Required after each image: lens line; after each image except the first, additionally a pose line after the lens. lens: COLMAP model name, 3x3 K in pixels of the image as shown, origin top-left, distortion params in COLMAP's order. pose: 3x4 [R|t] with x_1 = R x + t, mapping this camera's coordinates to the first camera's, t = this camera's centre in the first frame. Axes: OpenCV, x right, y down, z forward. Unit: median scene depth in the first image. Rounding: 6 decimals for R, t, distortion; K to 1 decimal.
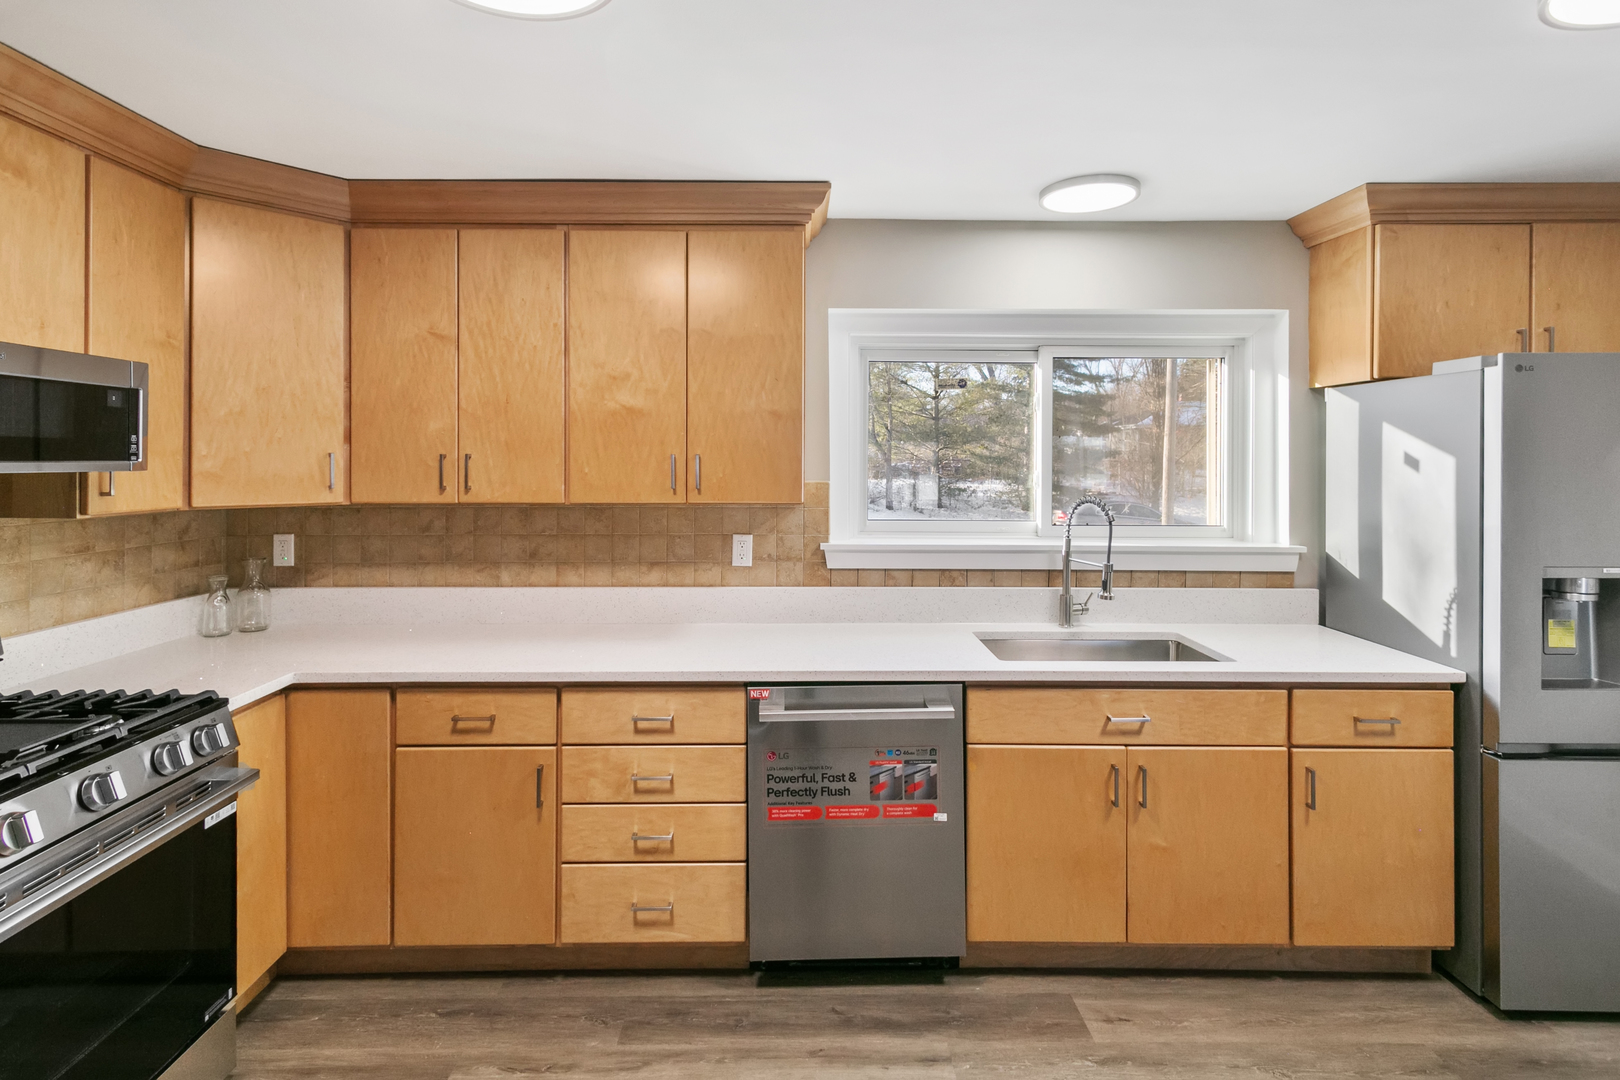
lens RADIAL K [[784.5, 0, 802.6], [0, 784.5, 462.1], [0, 0, 1]] dist [0.021212, -0.008147]
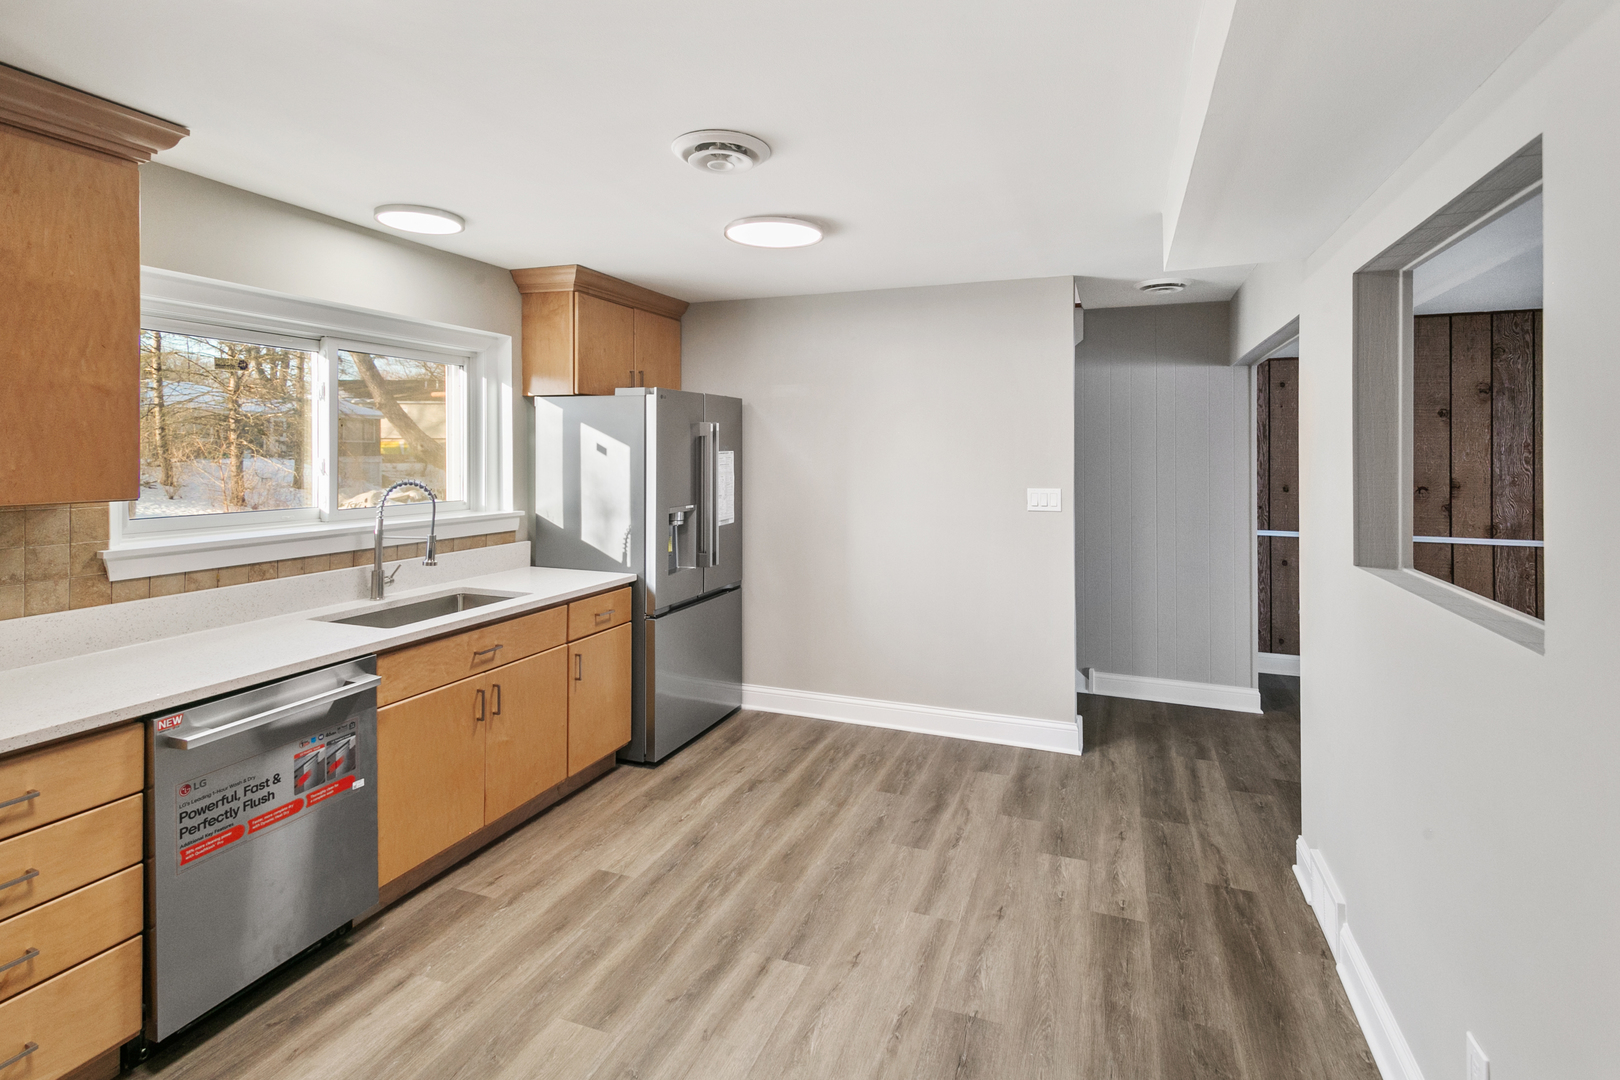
lens RADIAL K [[794.8, 0, 807.9], [0, 794.8, 444.2], [0, 0, 1]] dist [0.020635, -0.009436]
pose [[0.367385, 0.006295, 0.930048, -0.578487], [0.000036, 0.999977, -0.006783, 0.000312], [-0.930069, 0.002526, 0.367376, 0.038219]]
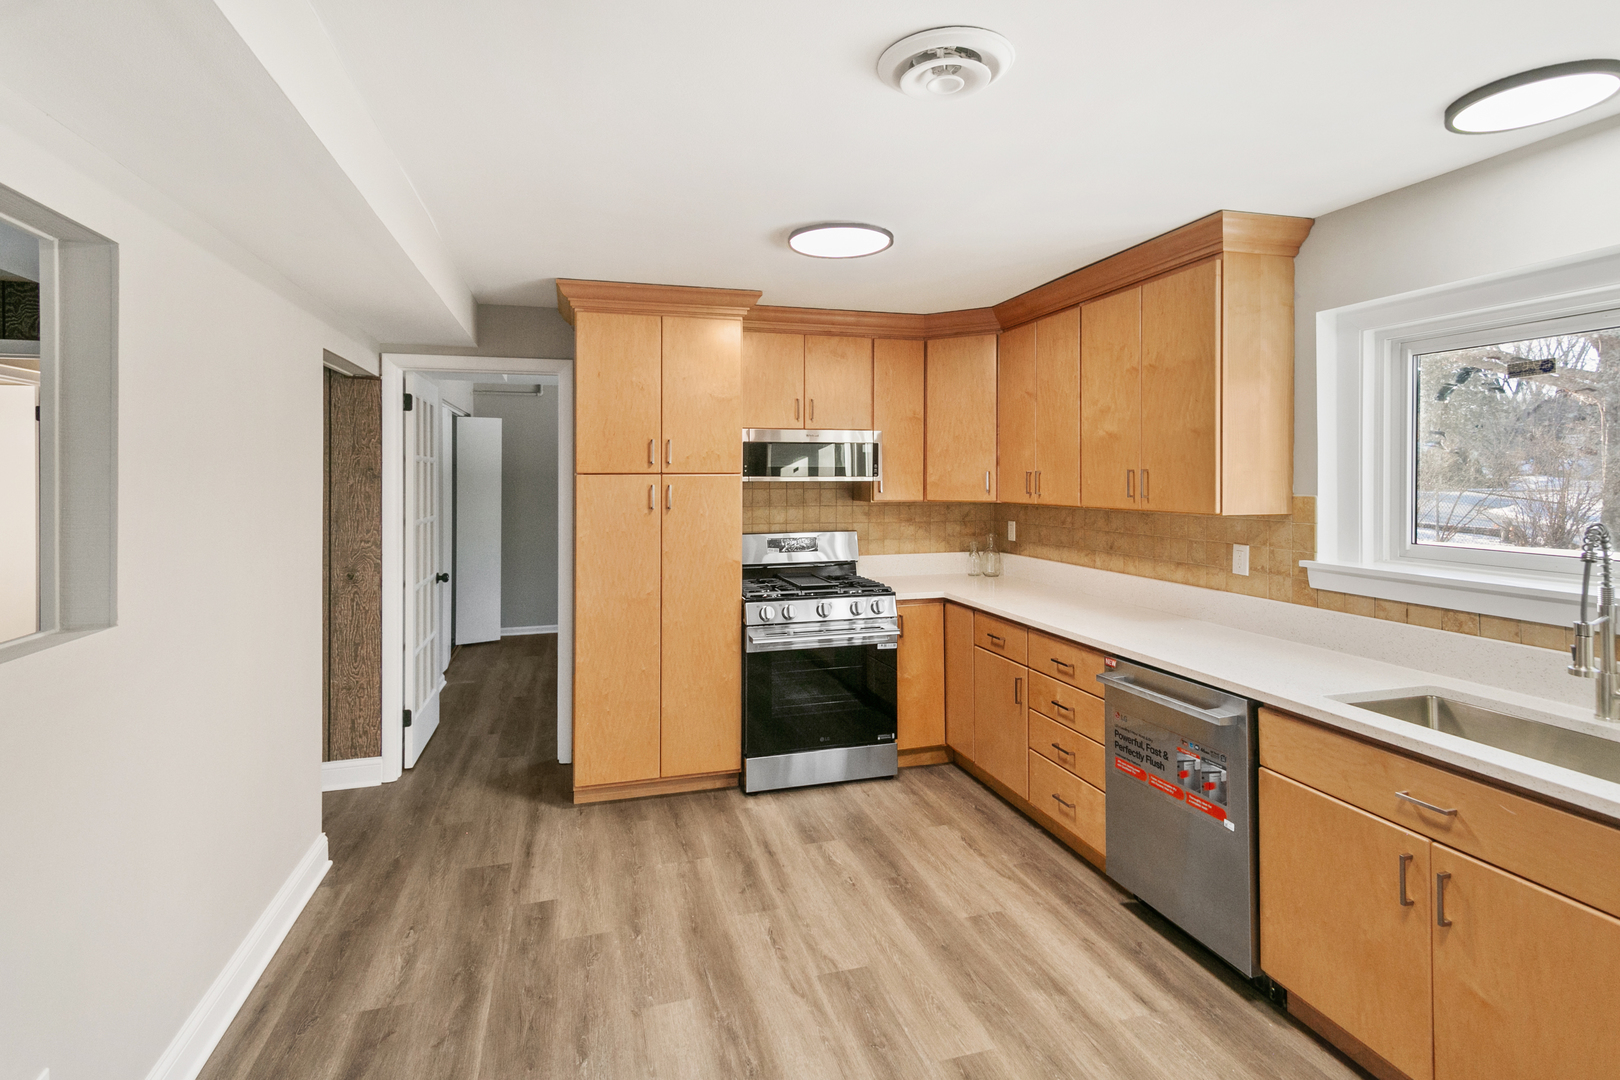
lens RADIAL K [[784.5, 0, 802.6], [0, 784.5, 462.1], [0, 0, 1]] dist [0.021212, -0.008147]
pose [[0.266370, -0.020862, -0.963645, 0.970432], [0.002238, 0.999776, -0.021026, 0.003277], [0.963868, 0.003444, 0.266358, 0.187861]]
